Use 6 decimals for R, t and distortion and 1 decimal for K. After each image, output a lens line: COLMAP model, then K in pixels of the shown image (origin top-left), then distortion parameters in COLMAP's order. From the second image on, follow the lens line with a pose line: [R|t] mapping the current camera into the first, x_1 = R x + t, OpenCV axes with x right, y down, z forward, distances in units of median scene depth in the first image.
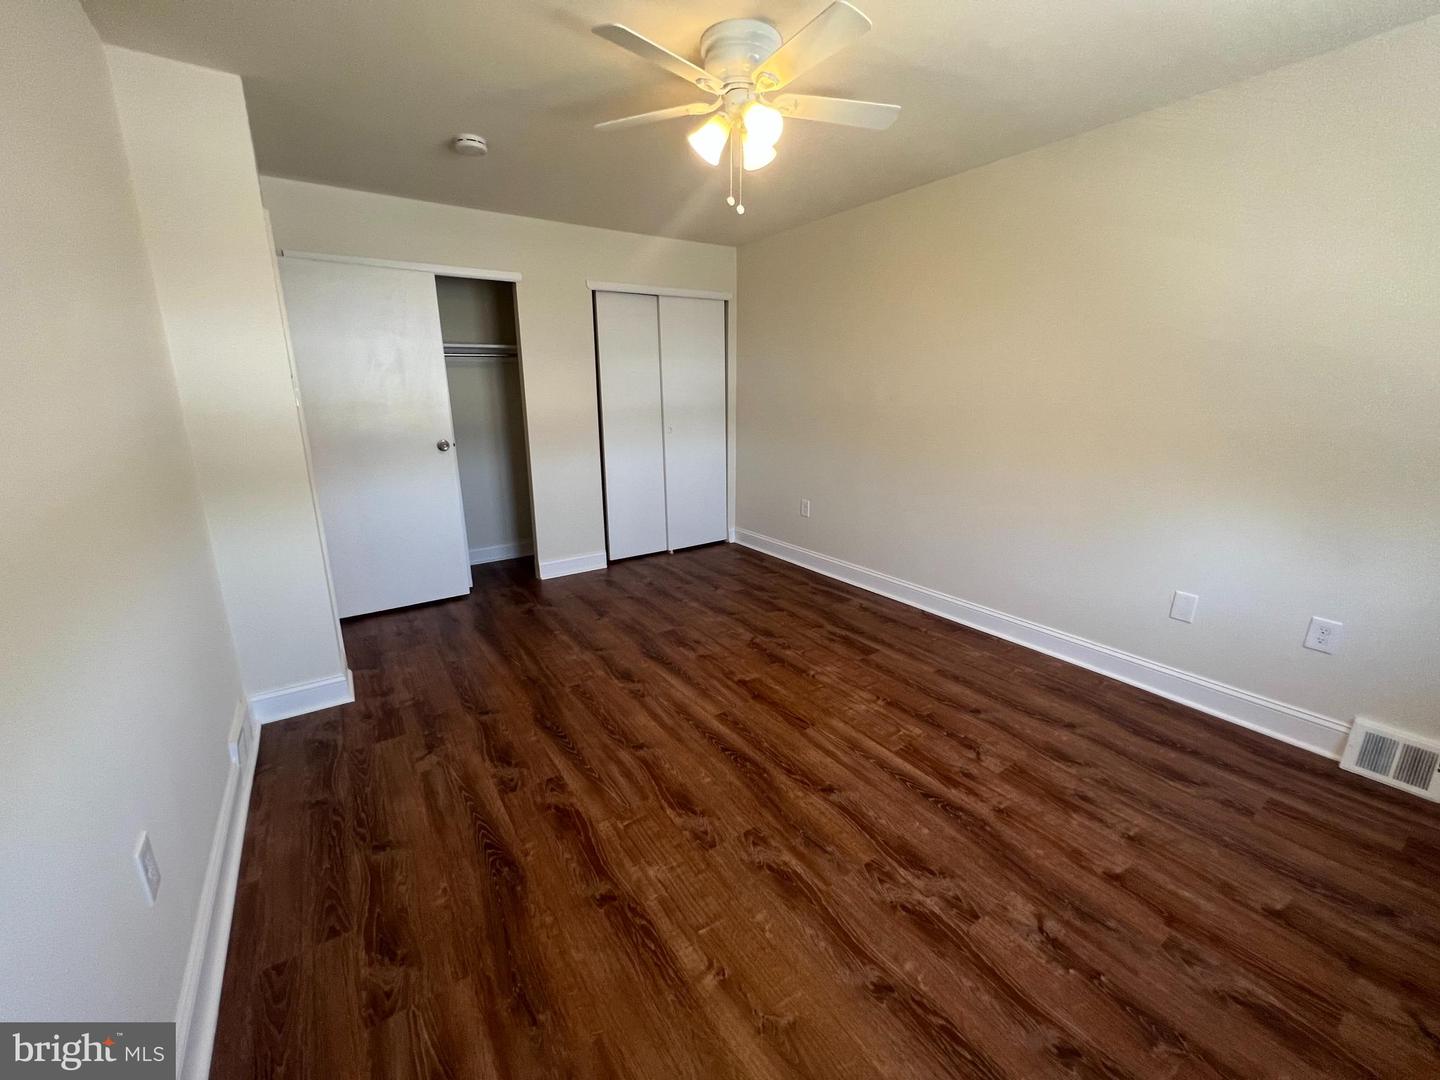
lens RADIAL K [[575.6, 0, 708.5], [0, 575.6, 537.7], [0, 0, 1]] dist [-0.002104, 0.000583]
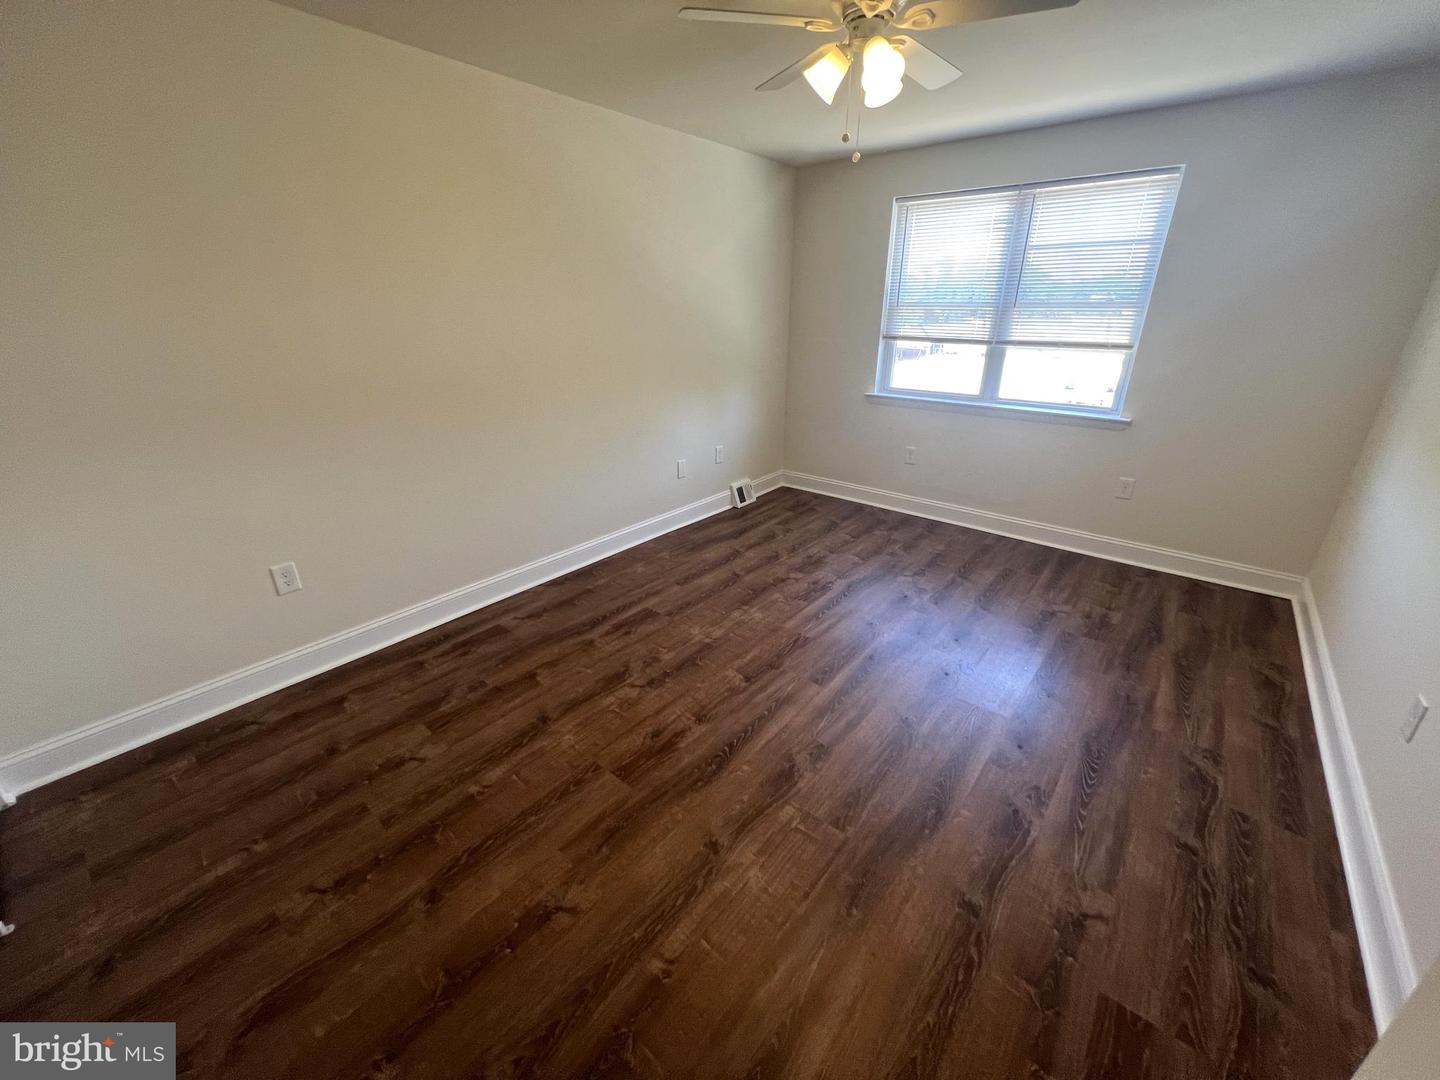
lens RADIAL K [[575.6, 0, 722.7], [0, 575.6, 542.2], [0, 0, 1]] dist [-0.002104, 0.000583]
pose [[-0.291787, -0.363170, 0.884855, -0.672441], [0.239713, 0.867822, 0.435226, -0.352529], [-0.925958, 0.339105, -0.166162, 1.140072]]
